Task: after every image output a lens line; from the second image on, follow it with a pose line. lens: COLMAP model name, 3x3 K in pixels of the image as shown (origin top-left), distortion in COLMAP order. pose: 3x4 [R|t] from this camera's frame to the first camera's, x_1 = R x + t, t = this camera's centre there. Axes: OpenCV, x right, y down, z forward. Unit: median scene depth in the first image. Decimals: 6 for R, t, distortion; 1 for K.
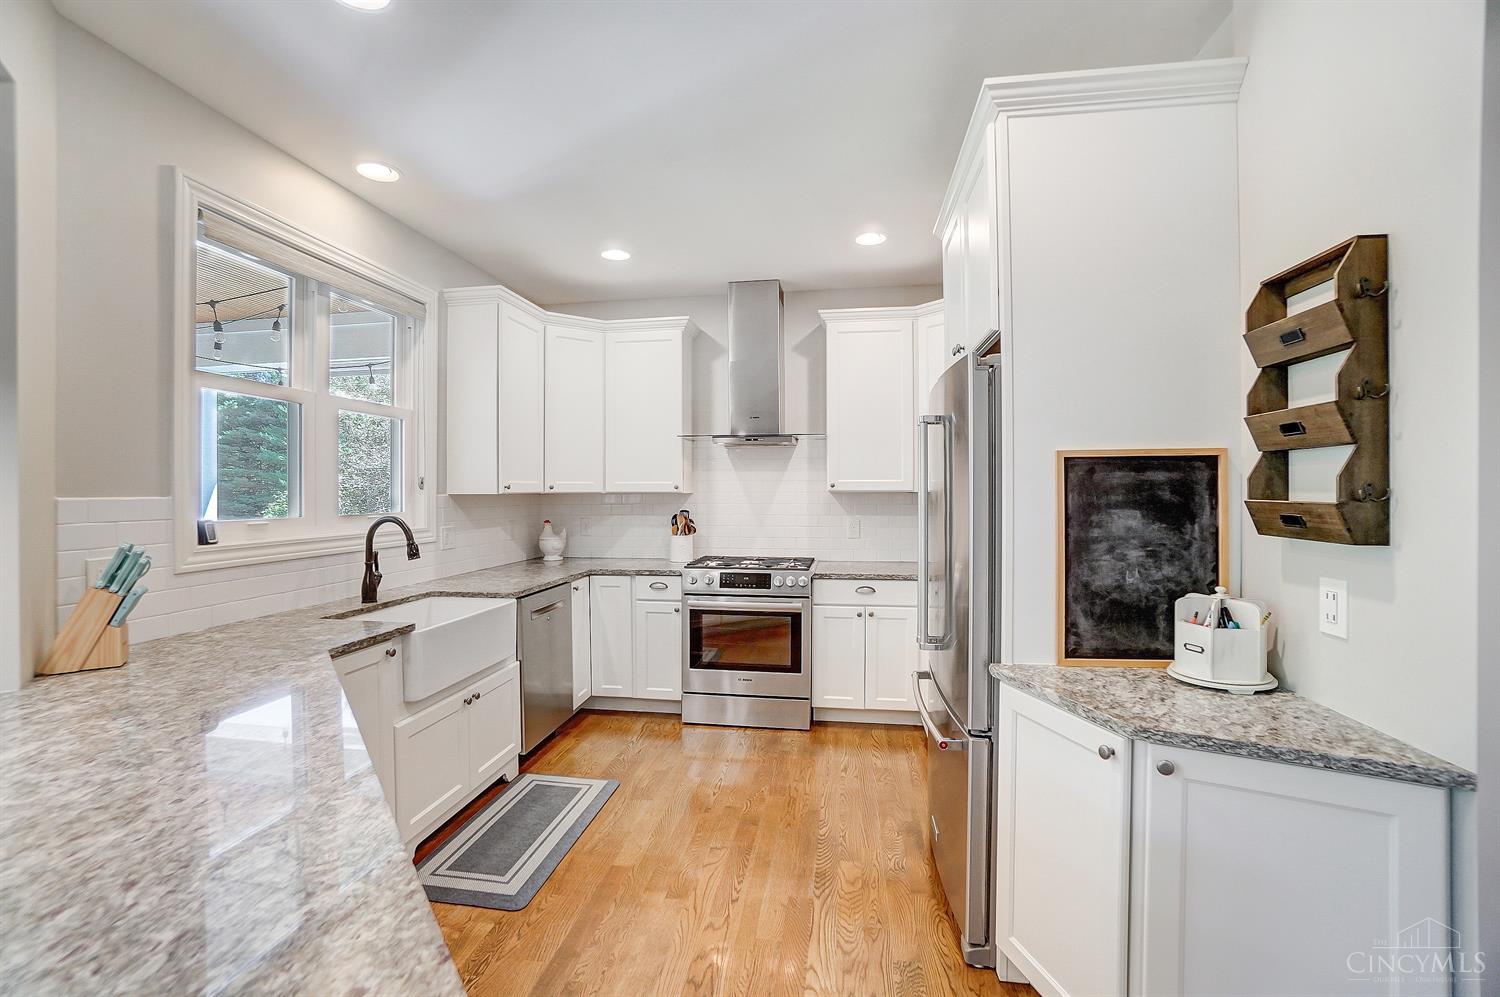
lens RADIAL K [[661.4, 0, 743.3], [0, 661.4, 496.2], [0, 0, 1]] dist [-0.056303, 0.019177]
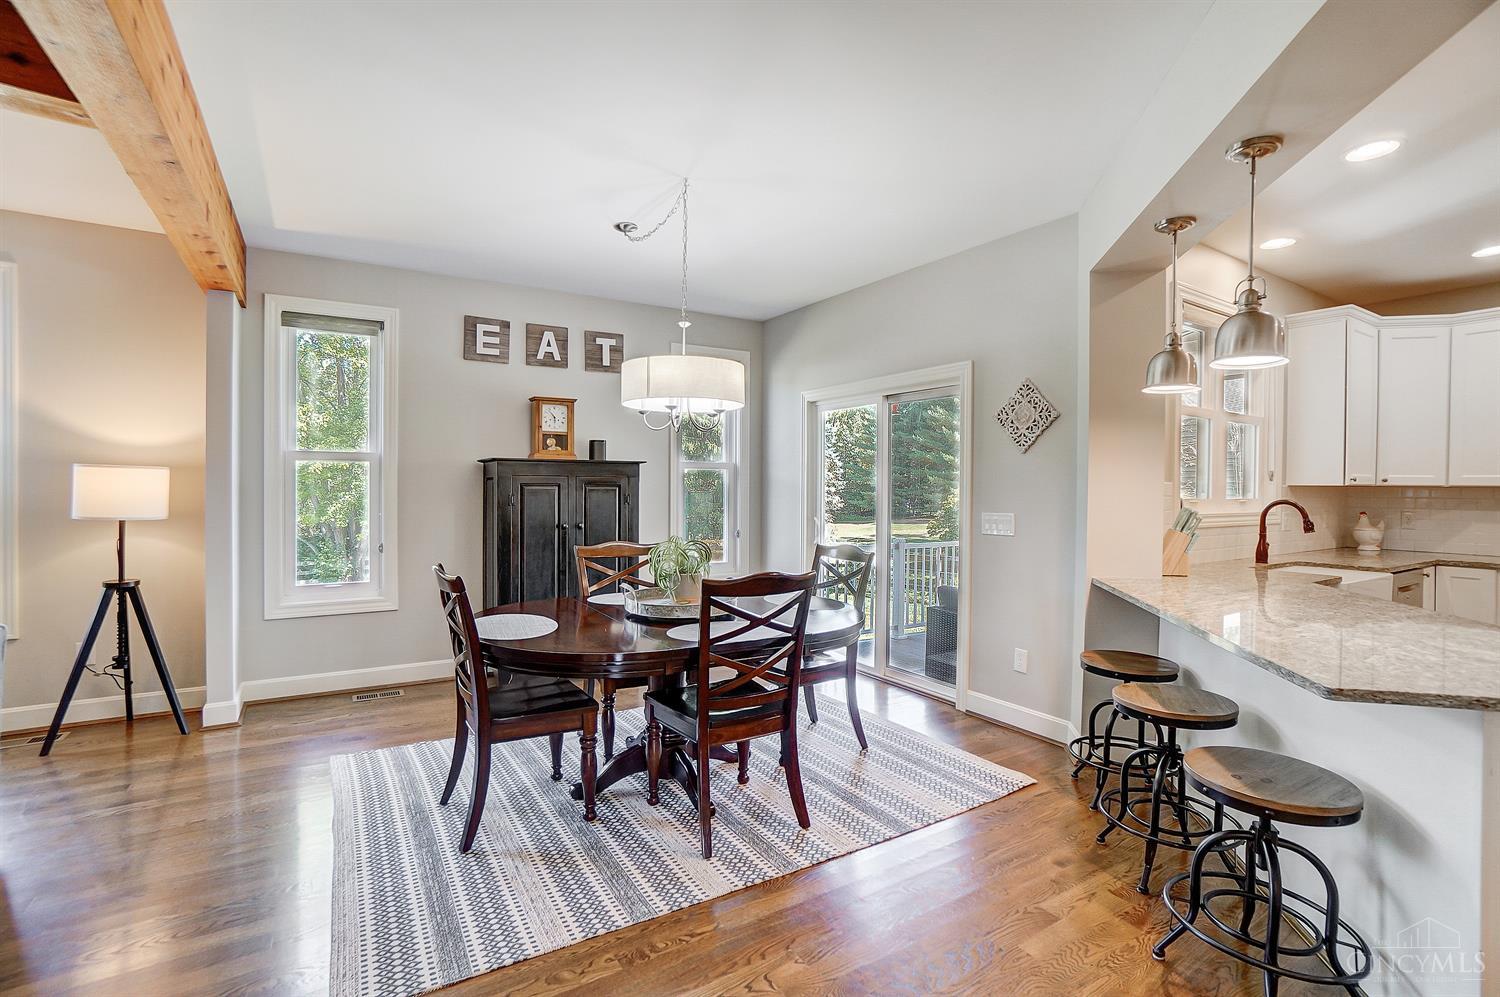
lens RADIAL K [[680.6, 0, 748.3], [0, 680.6, 493.2], [0, 0, 1]] dist [-0.059700, 0.022347]
pose [[0.651011, 0.018681, -0.758839, -0.233814], [-0.018168, 0.999794, 0.009026, 0.025286], [0.758851, 0.007911, 0.651216, -0.724135]]
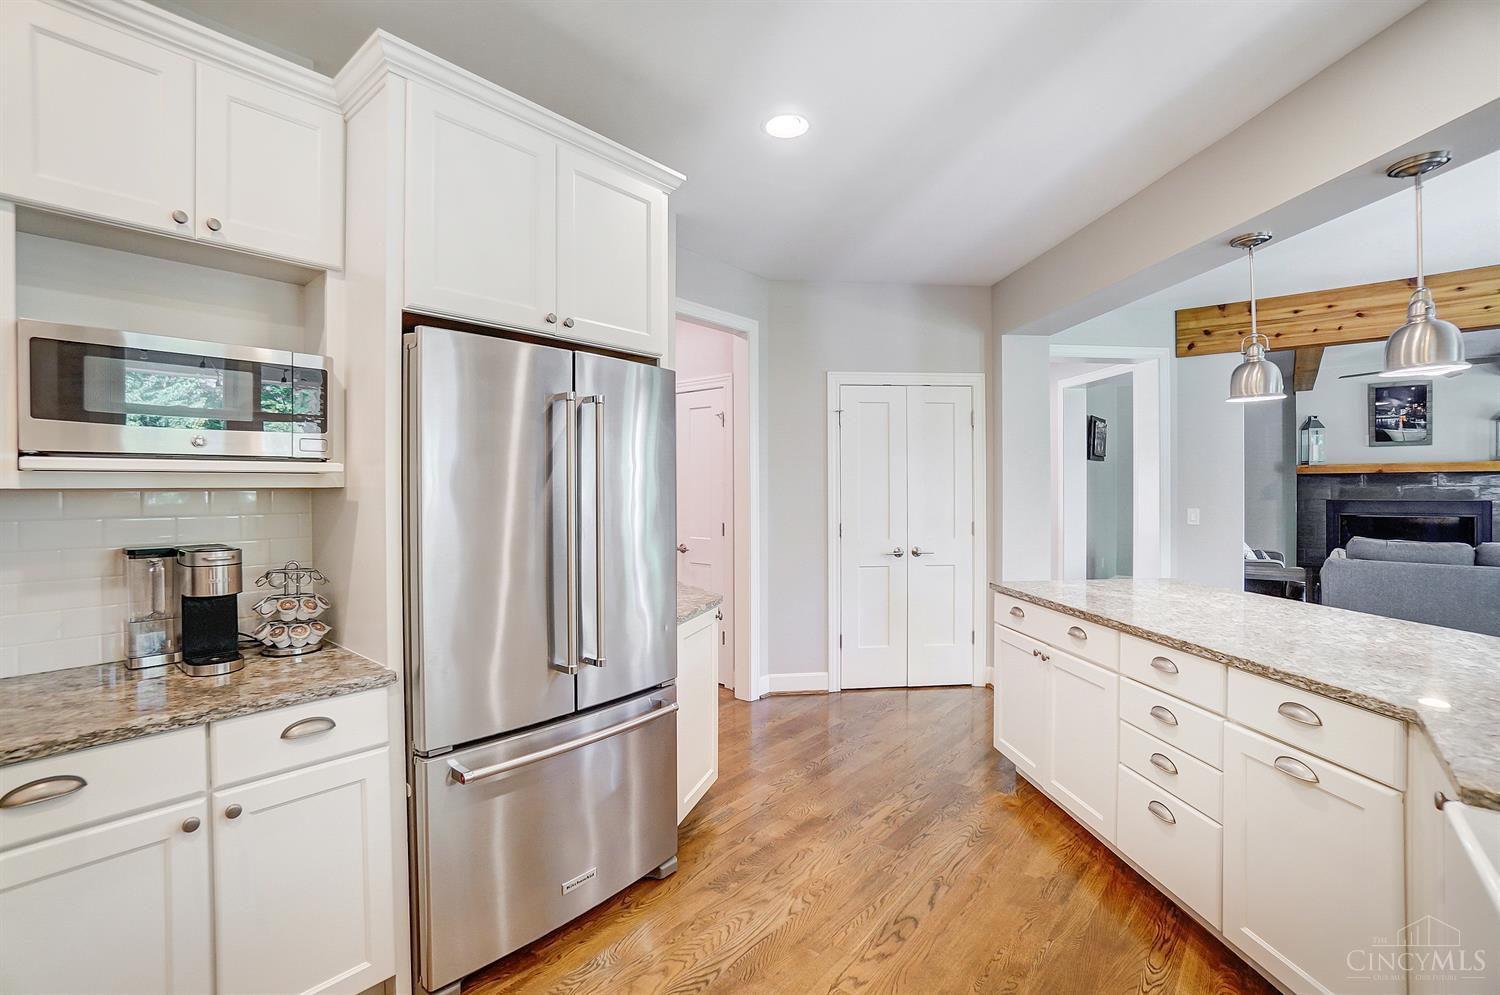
lens RADIAL K [[661.4, 0, 743.3], [0, 661.4, 495.2], [0, 0, 1]] dist [-0.056303, 0.019177]
pose [[-0.854791, 0.006306, 0.518934, -0.285383], [0.014494, 0.999826, 0.011726, 0.002069], [-0.518770, 0.017545, -0.854734, 1.394535]]
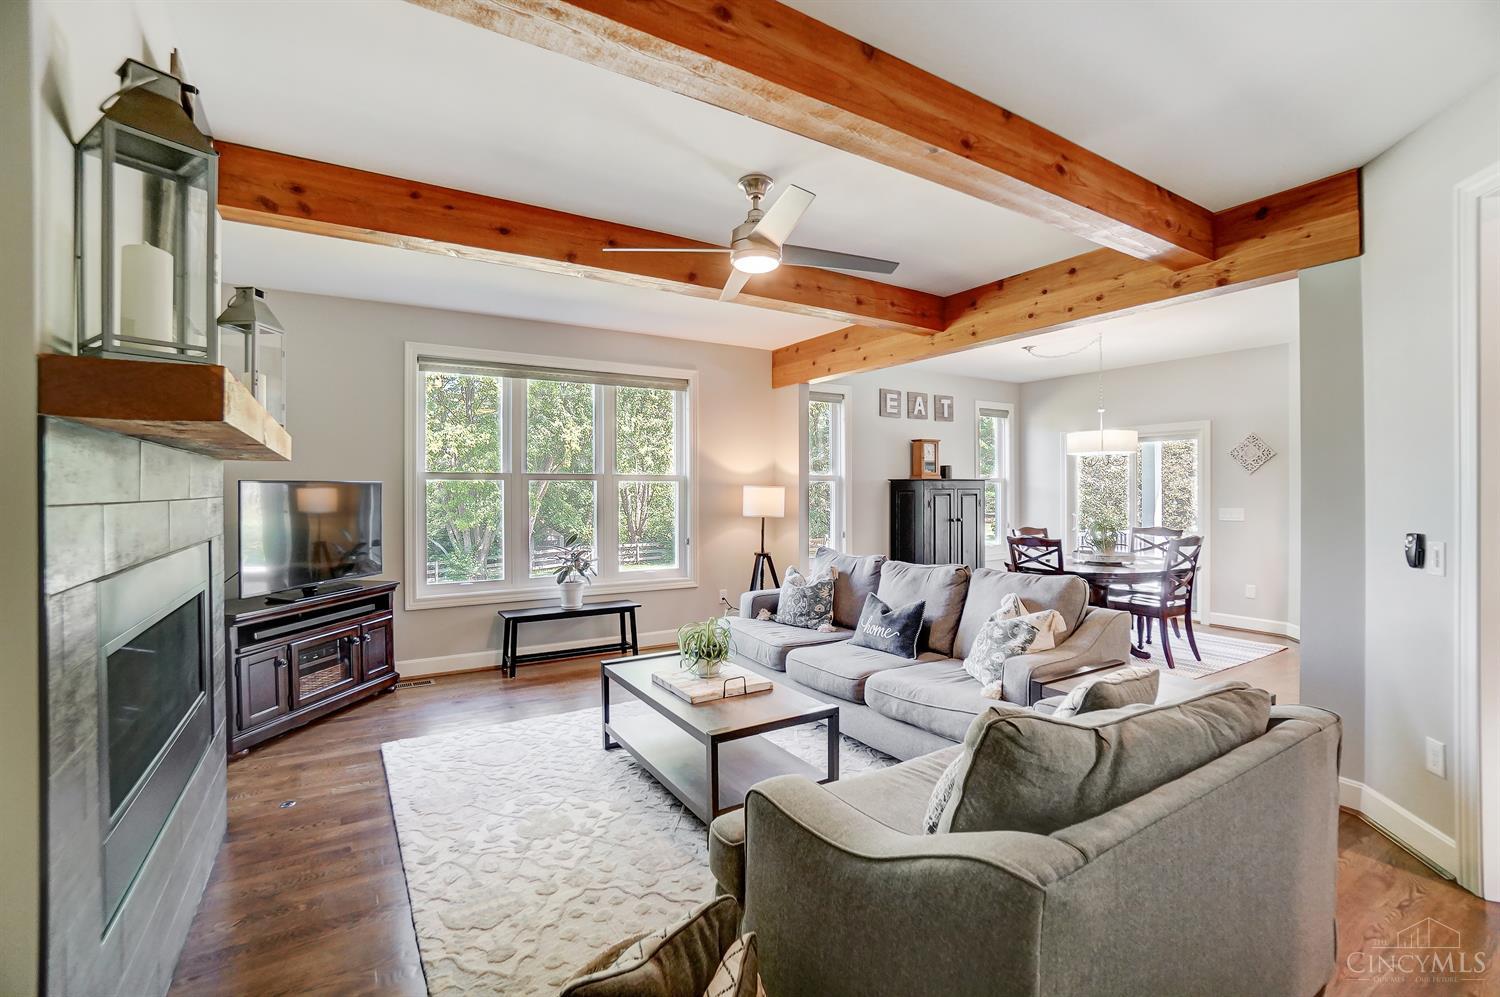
lens RADIAL K [[661.4, 0, 743.3], [0, 661.4, 496.2], [0, 0, 1]] dist [-0.056303, 0.019177]
pose [[0.649186, 0.010324, -0.760559, -0.336172], [-0.008493, 0.999944, 0.006324, 0.025839], [0.760582, 0.002354, 0.649237, -2.377485]]
